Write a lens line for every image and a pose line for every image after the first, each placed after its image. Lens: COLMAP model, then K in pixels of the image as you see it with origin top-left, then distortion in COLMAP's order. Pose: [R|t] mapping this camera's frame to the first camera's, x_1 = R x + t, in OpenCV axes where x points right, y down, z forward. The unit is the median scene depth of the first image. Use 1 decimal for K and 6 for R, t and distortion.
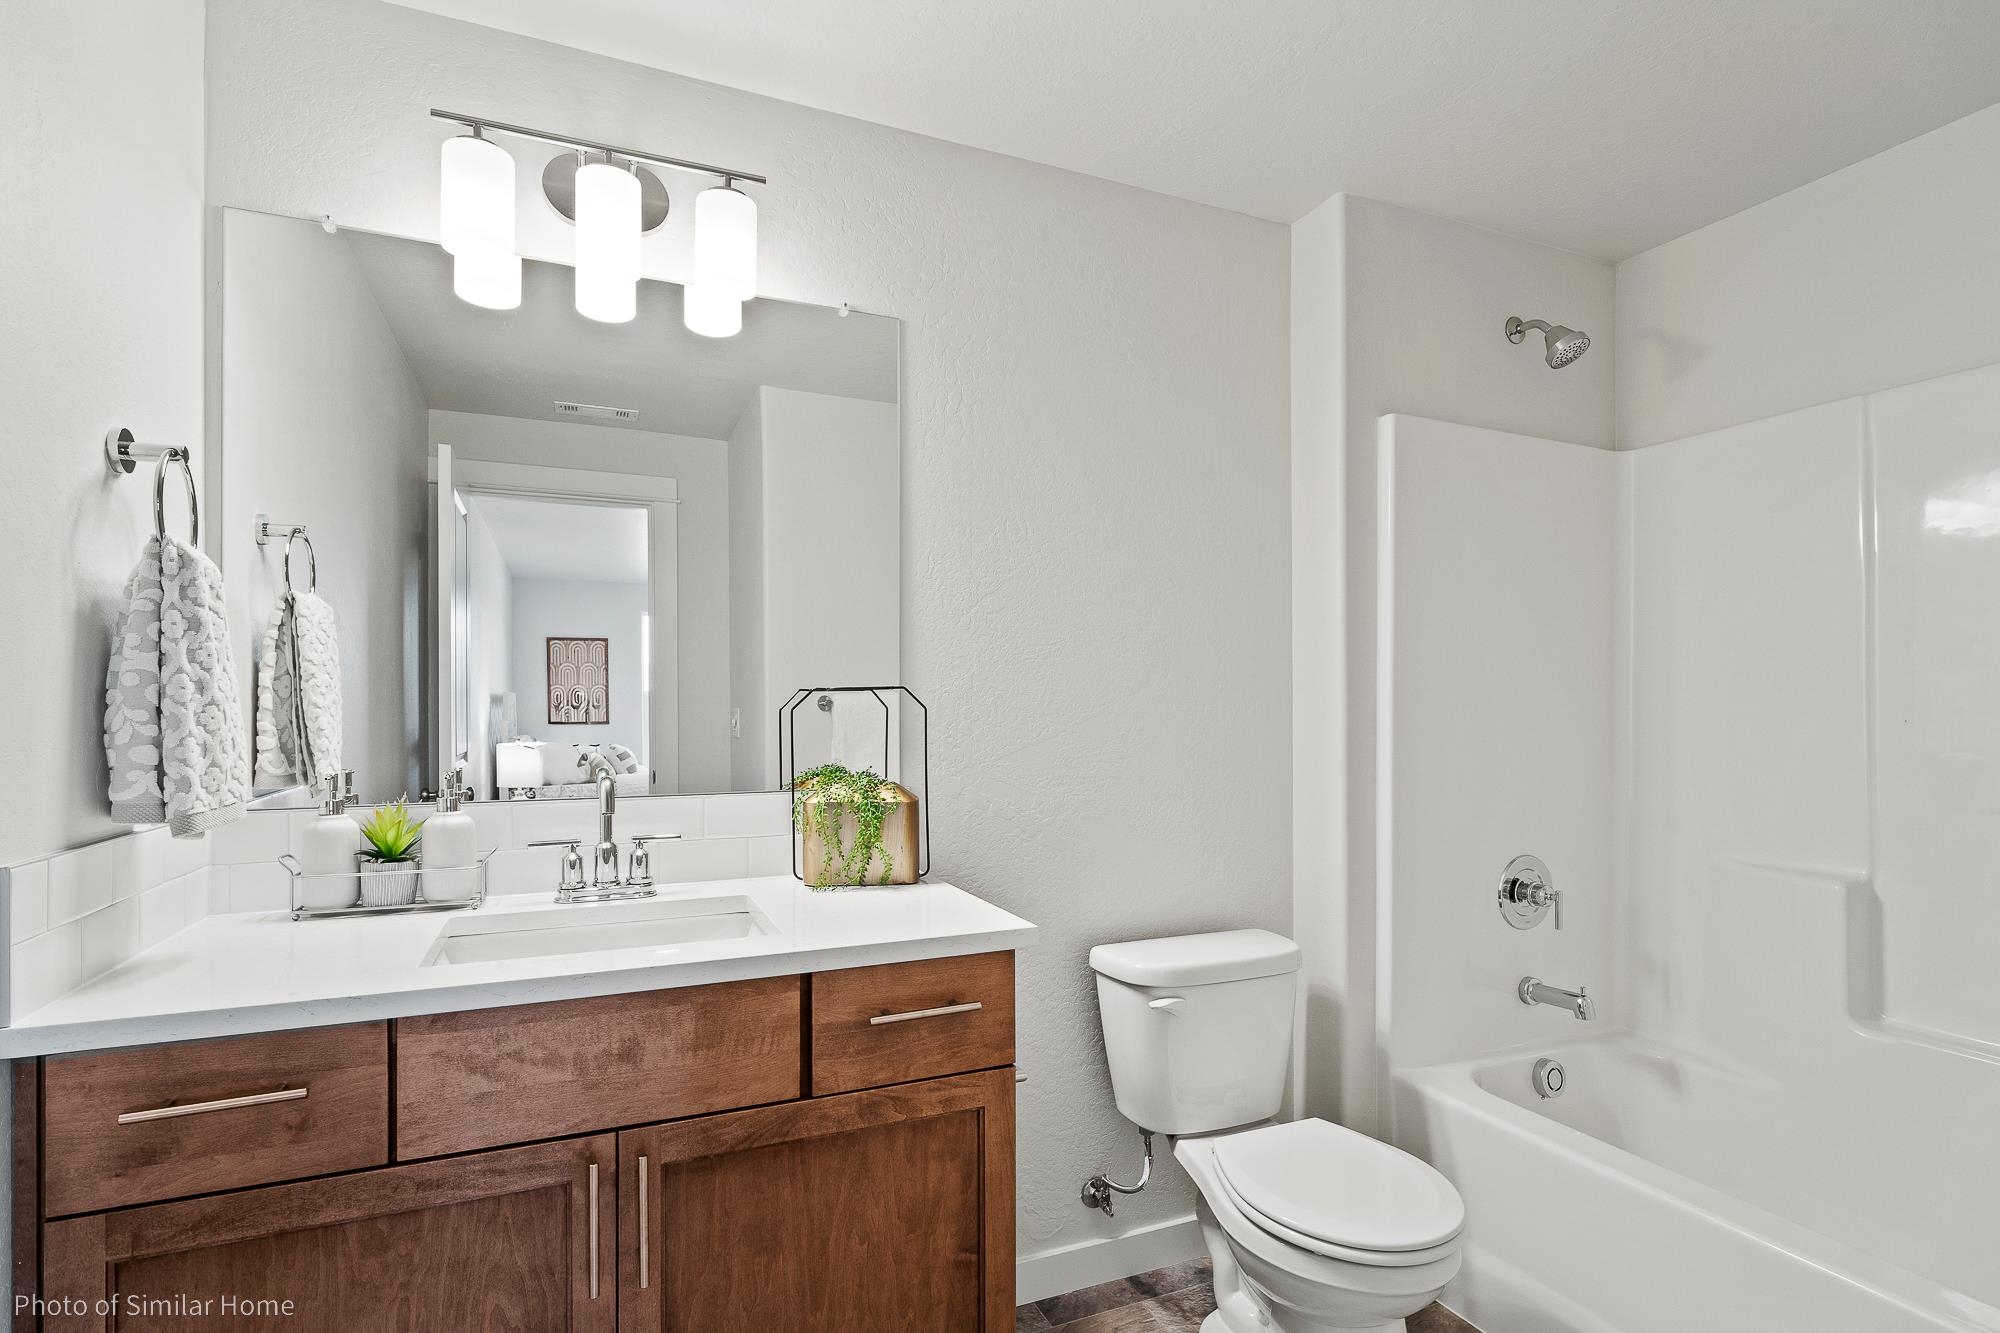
lens RADIAL K [[975.4, 0, 1004.9], [0, 975.4, 711.2], [0, 0, 1]] dist [0.002344, 0.000031]
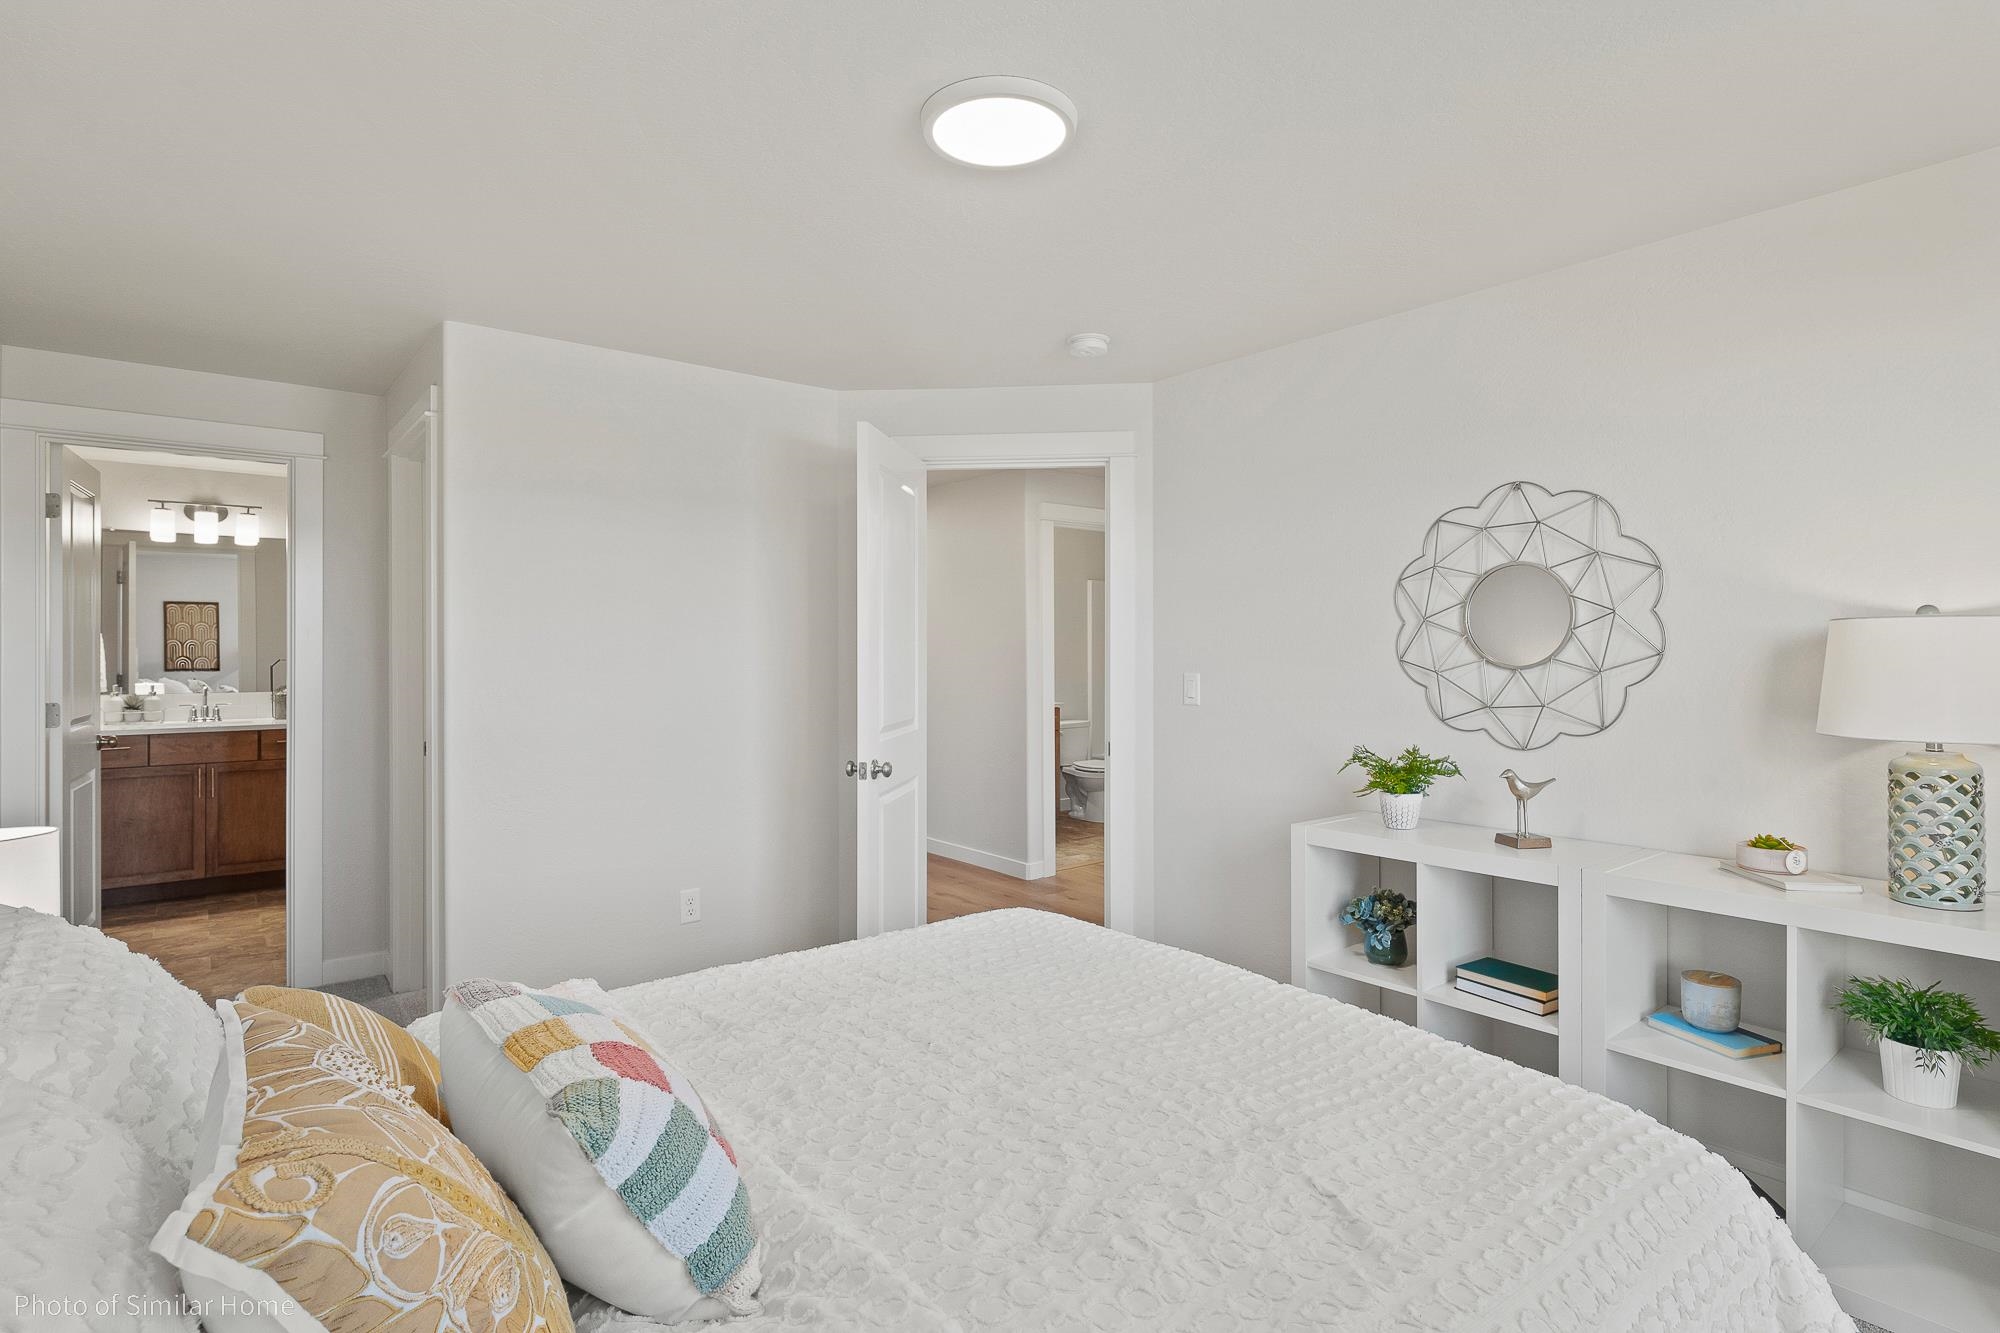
lens RADIAL K [[975.4, 0, 1000.6], [0, 975.4, 663.3], [0, 0, 1]] dist [0.002344, 0.000031]
pose [[0.960947, 0.004692, 0.276692, 1.718239], [-0.006573, 0.999961, 0.005871, -0.071706], [-0.276654, -0.007460, 0.960941, -3.976364]]
